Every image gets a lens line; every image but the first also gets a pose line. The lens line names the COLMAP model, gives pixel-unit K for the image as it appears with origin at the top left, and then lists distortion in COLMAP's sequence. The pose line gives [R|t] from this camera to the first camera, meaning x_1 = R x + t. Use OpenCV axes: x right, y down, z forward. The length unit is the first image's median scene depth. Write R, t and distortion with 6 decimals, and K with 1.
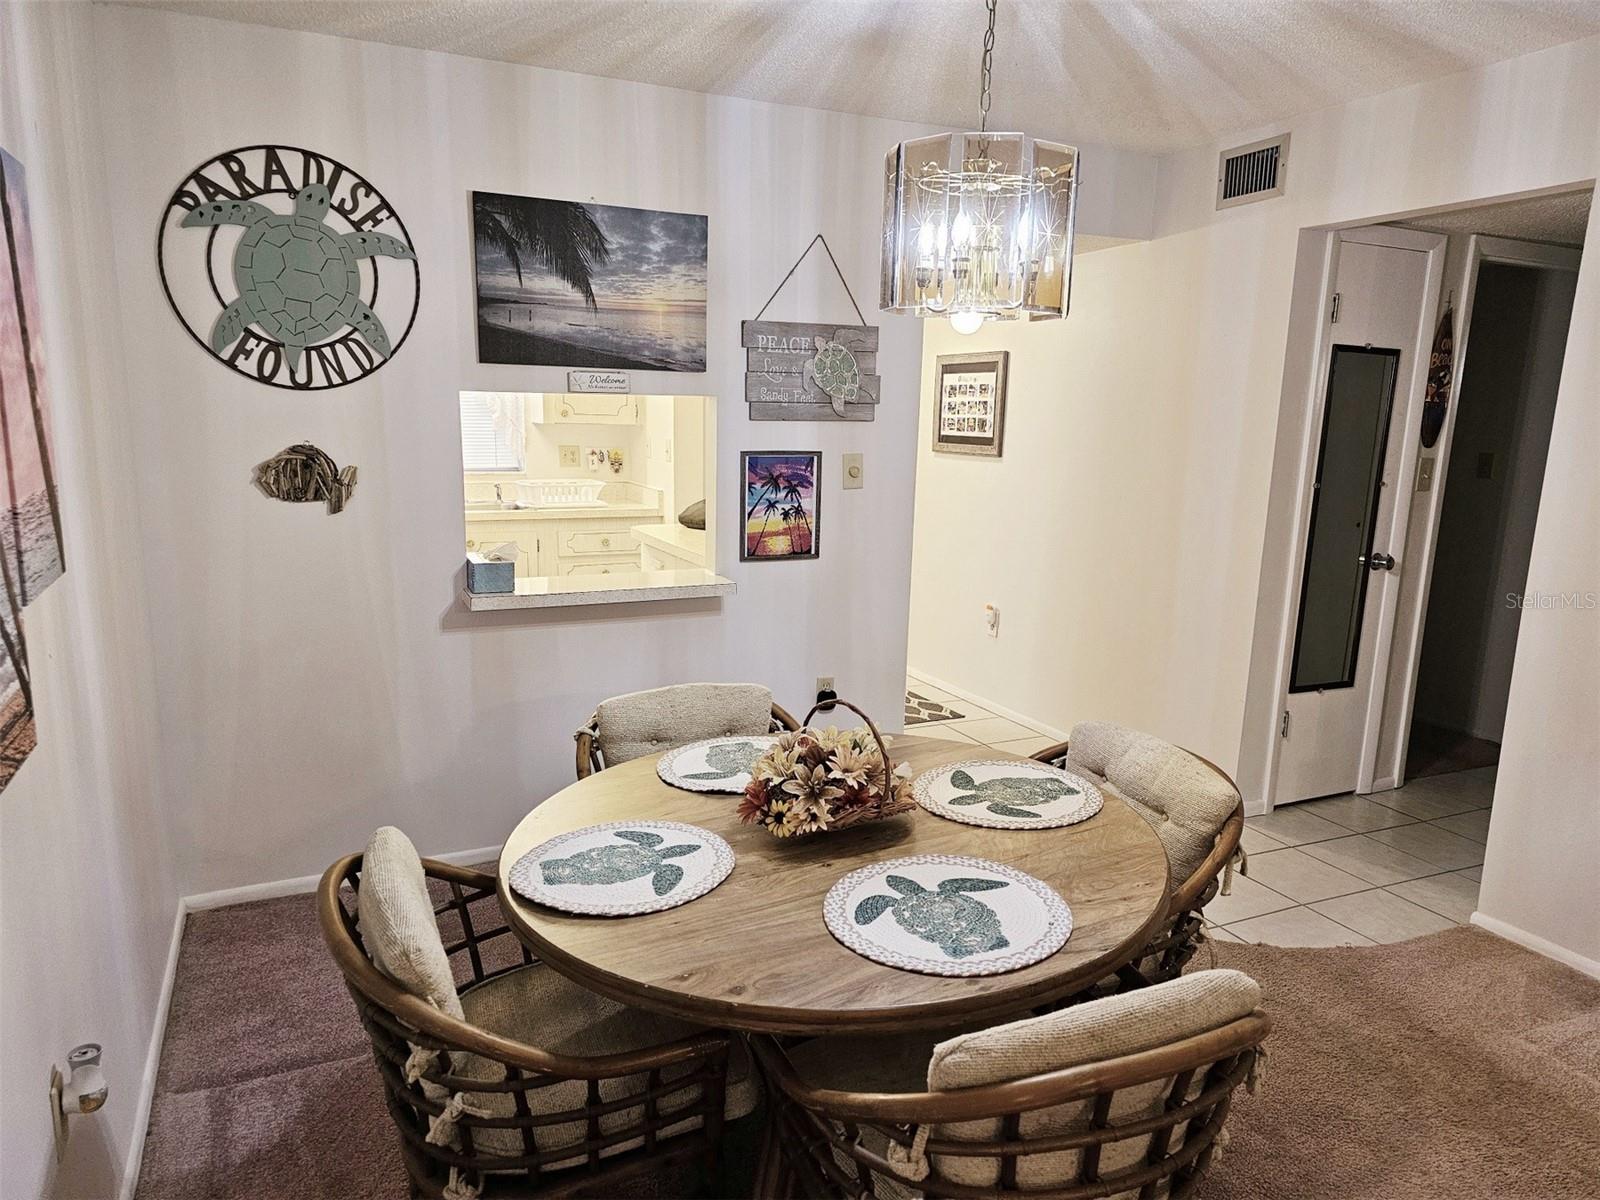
lens RADIAL K [[1076.4, 0, 806.6], [0, 1076.4, 613.2], [0, 0, 1]] dist [0.054706, -0.042483]
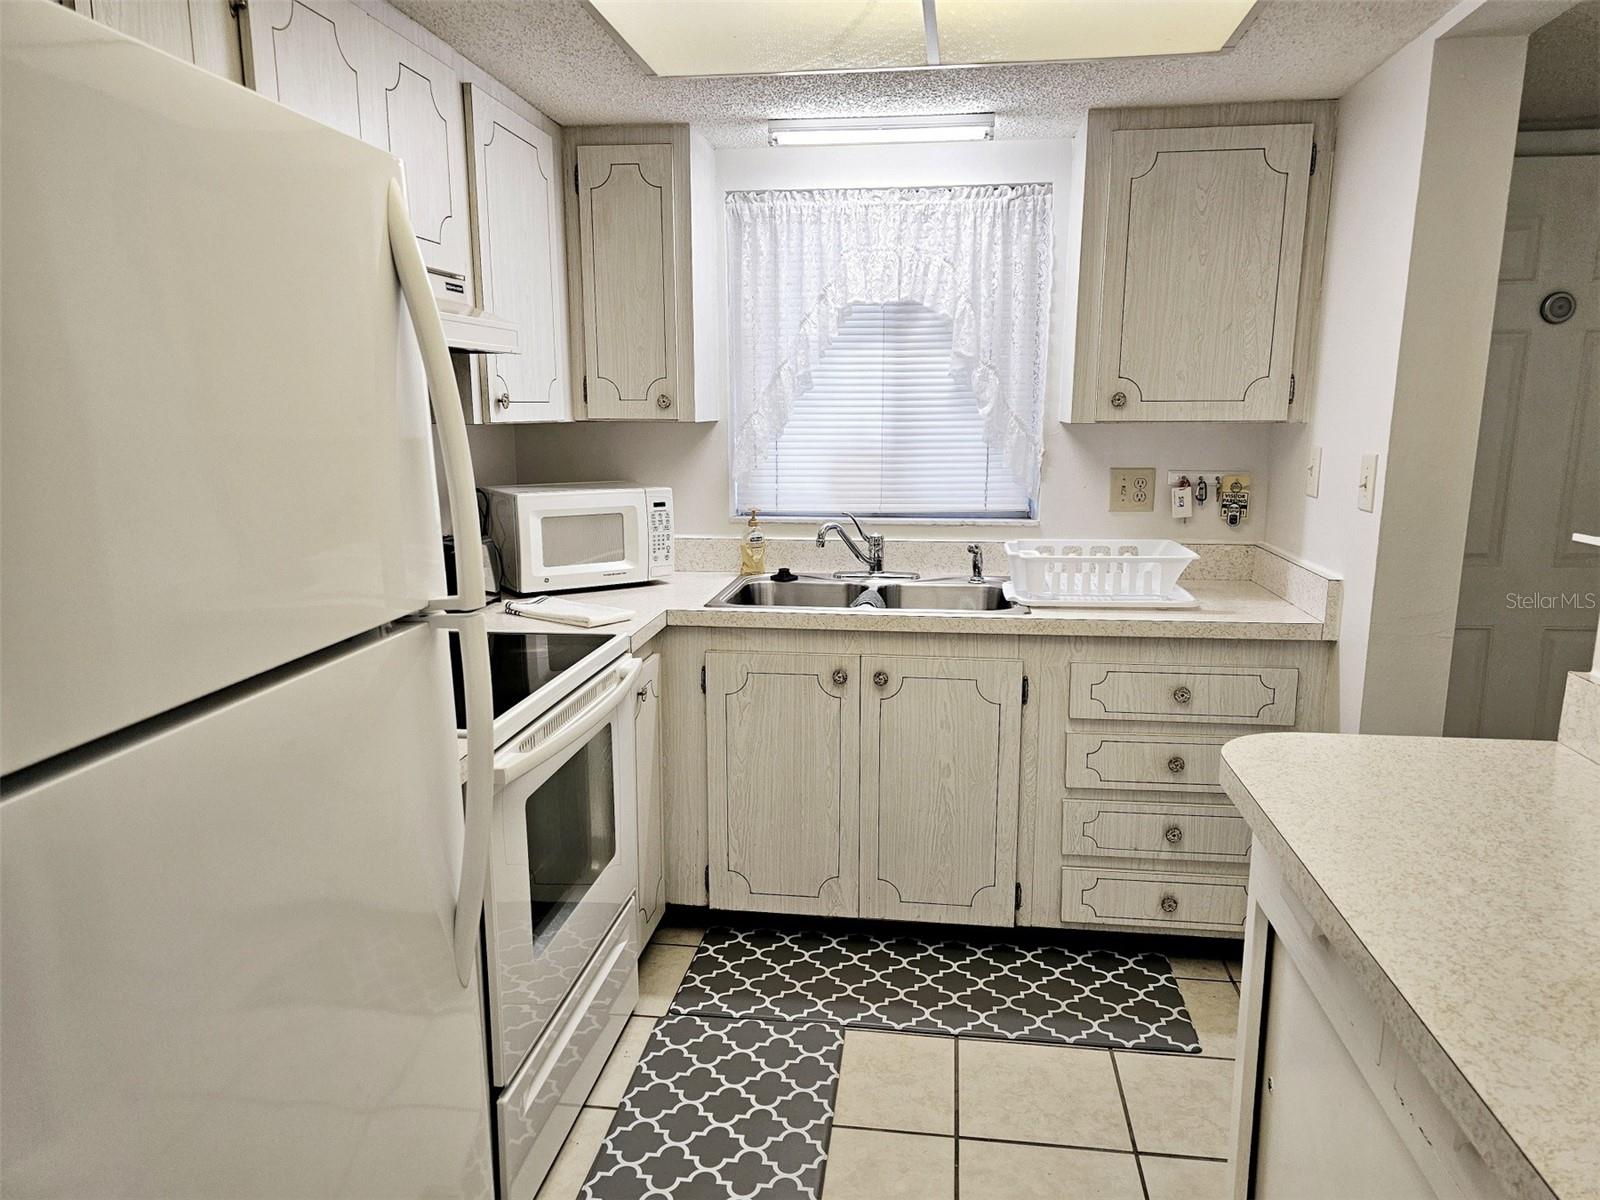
lens RADIAL K [[1076.4, 0, 797.1], [0, 1076.4, 599.1], [0, 0, 1]] dist [0.054706, -0.042483]
pose [[0.833454, 0.075412, -0.547419, -0.077466], [-0.082557, 0.996519, 0.011585, -0.093035], [0.546387, 0.035538, 0.836779, 0.532496]]
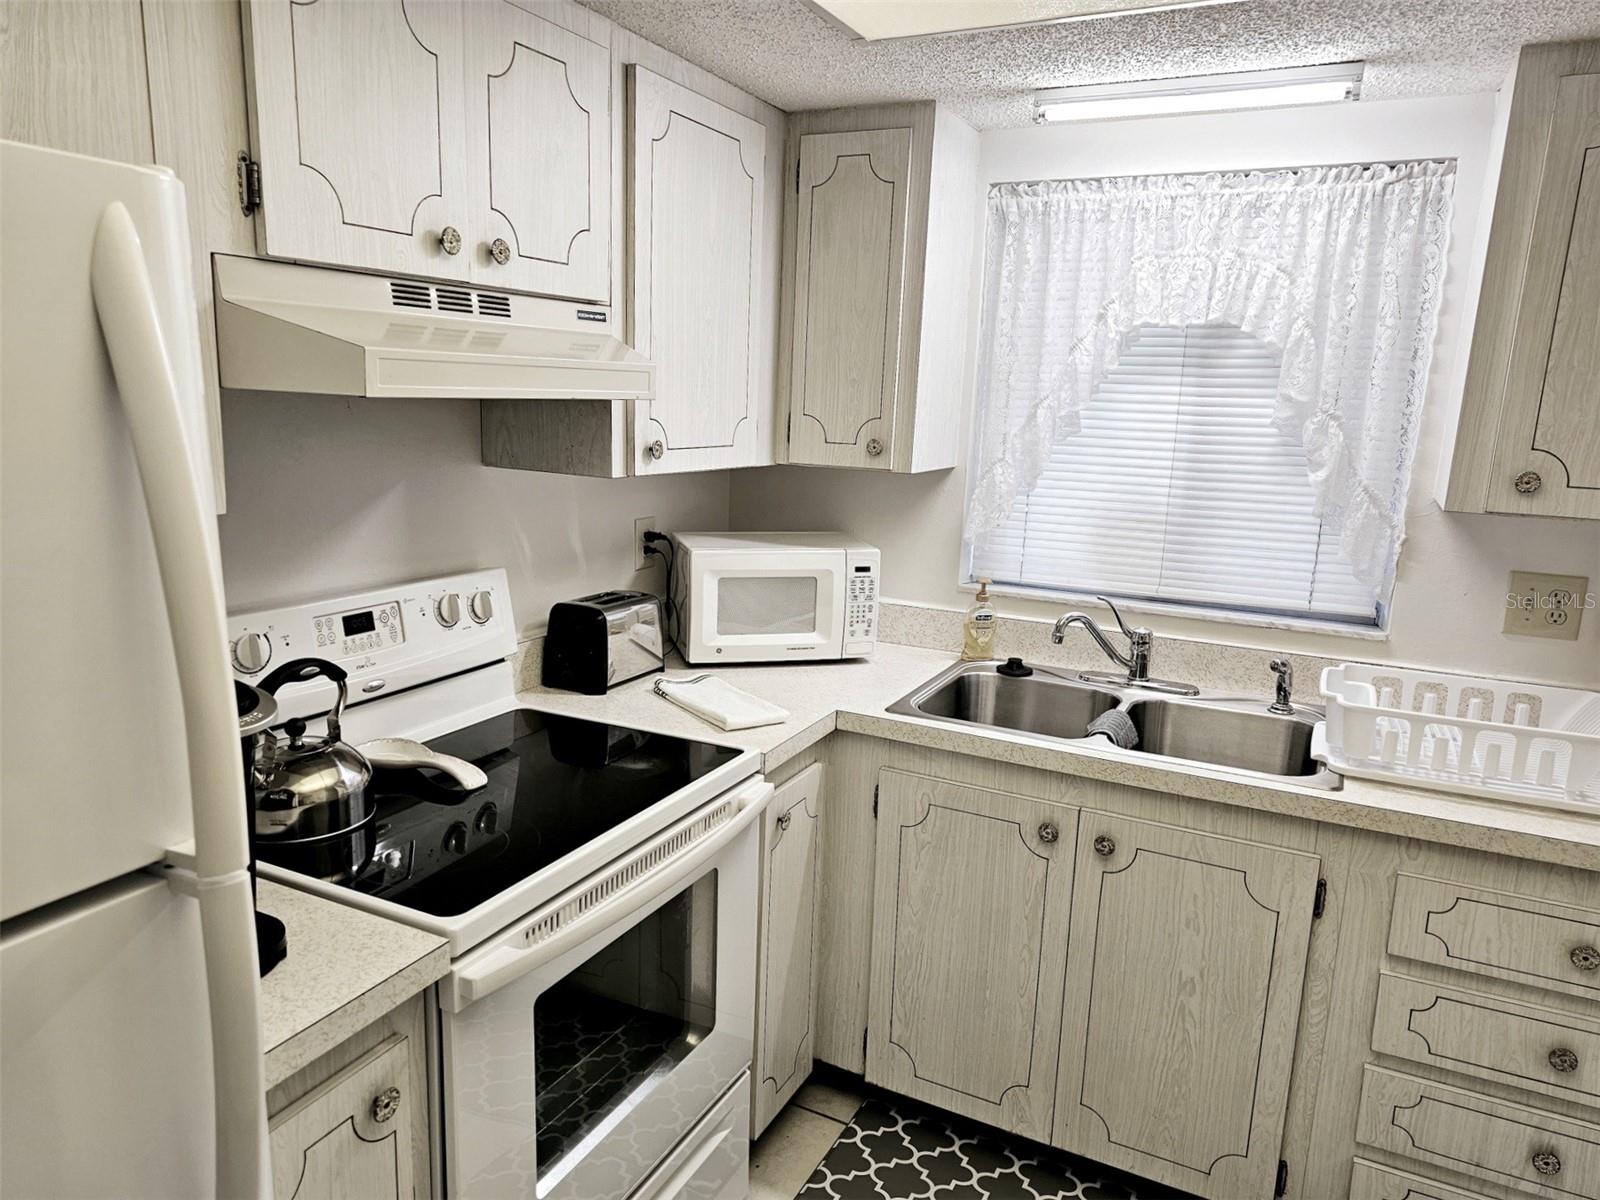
lens RADIAL K [[1076.4, 0, 791.5], [0, 1076.4, 599.8], [0, 0, 1]] dist [0.054706, -0.042483]
pose [[0.603595, 0.155132, -0.782053, -0.100404], [-0.167591, 0.983660, 0.065776, -0.135677], [0.779478, 0.091363, 0.619731, 0.636867]]
